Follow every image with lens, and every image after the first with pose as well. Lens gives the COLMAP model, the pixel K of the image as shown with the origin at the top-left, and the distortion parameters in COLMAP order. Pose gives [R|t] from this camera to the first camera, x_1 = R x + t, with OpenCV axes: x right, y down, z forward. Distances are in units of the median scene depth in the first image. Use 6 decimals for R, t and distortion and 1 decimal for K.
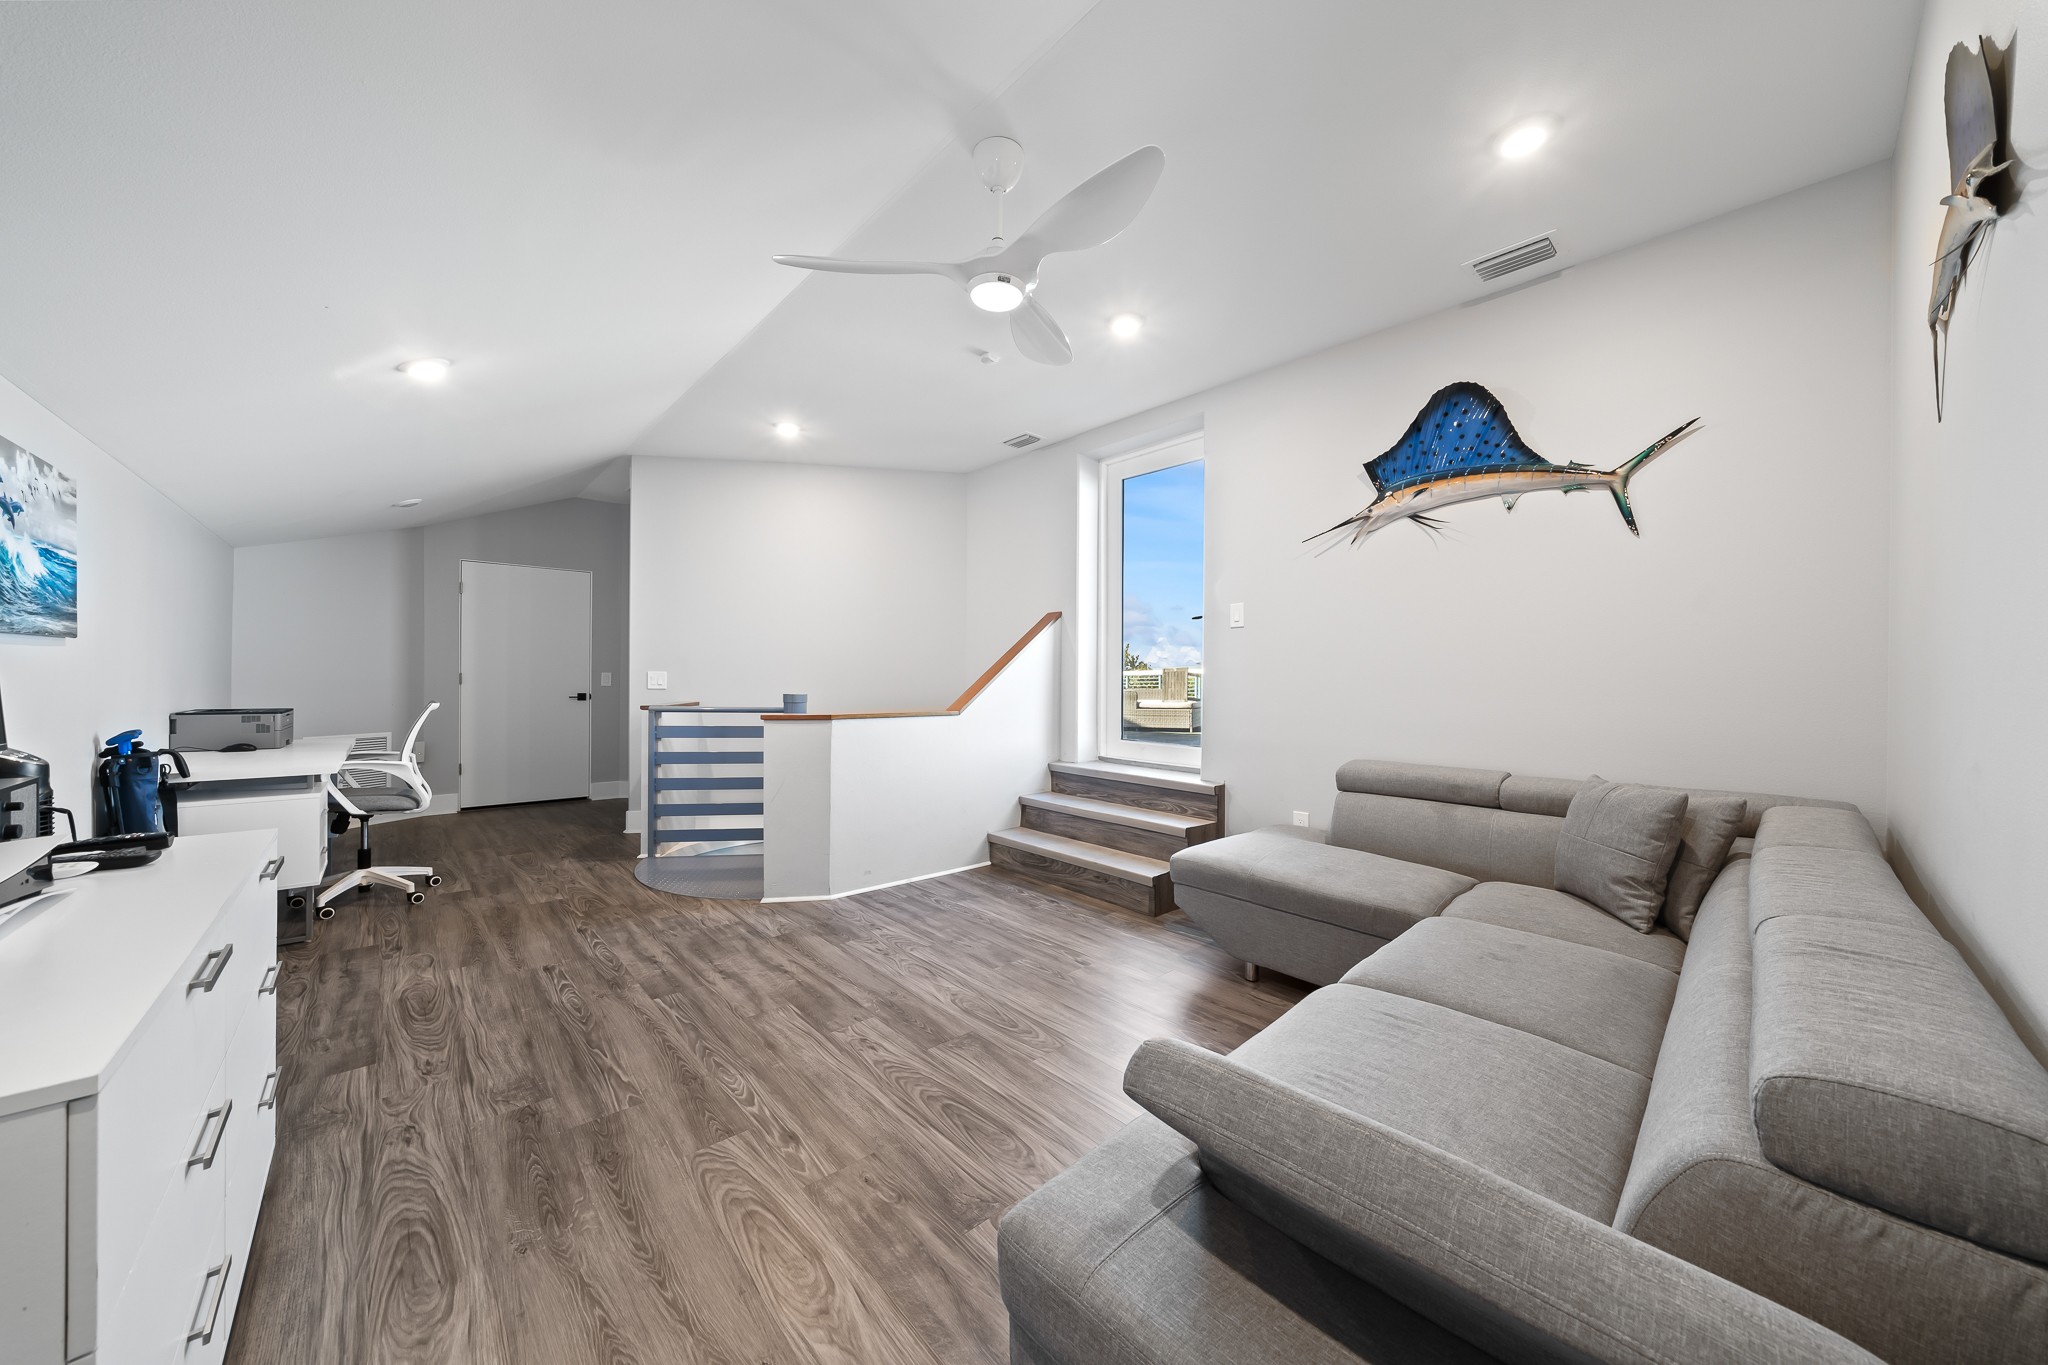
lens RADIAL K [[702.9, 0, 1028.2], [0, 702.9, 681.8], [0, 0, 1]] dist [-0.005222, 0.000085]
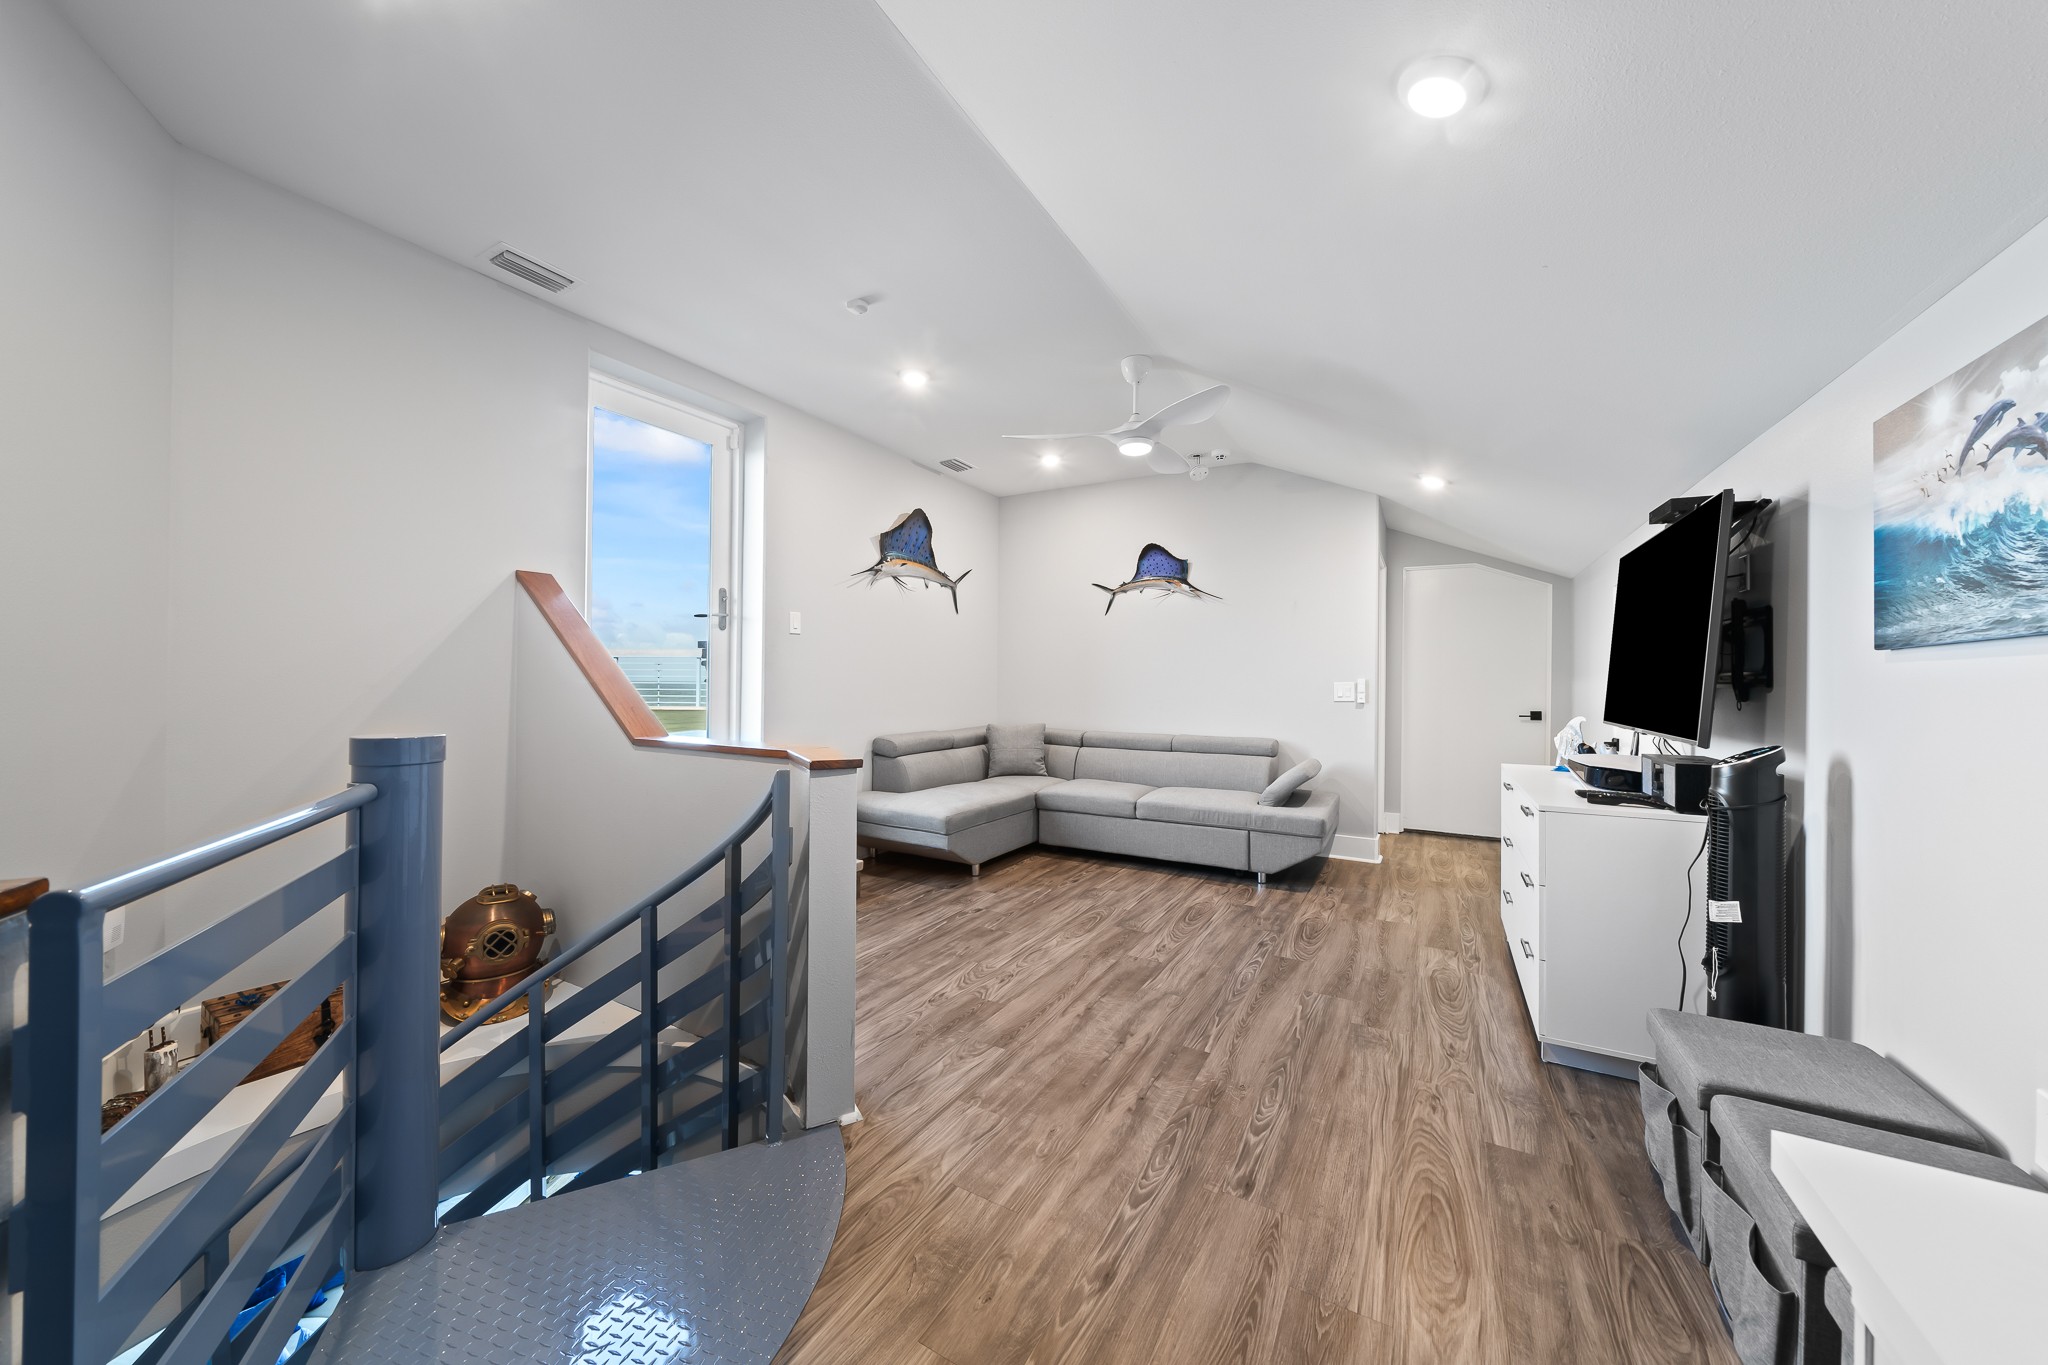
lens RADIAL K [[702.9, 0, 1028.2], [0, 702.9, 681.8], [0, 0, 1]] dist [-0.005222, 0.000085]
pose [[-0.305913, -0.010353, 0.952003, -1.249342], [-0.004710, 0.999945, 0.009361, -0.021035], [-0.952048, -0.001620, -0.305945, 1.428141]]
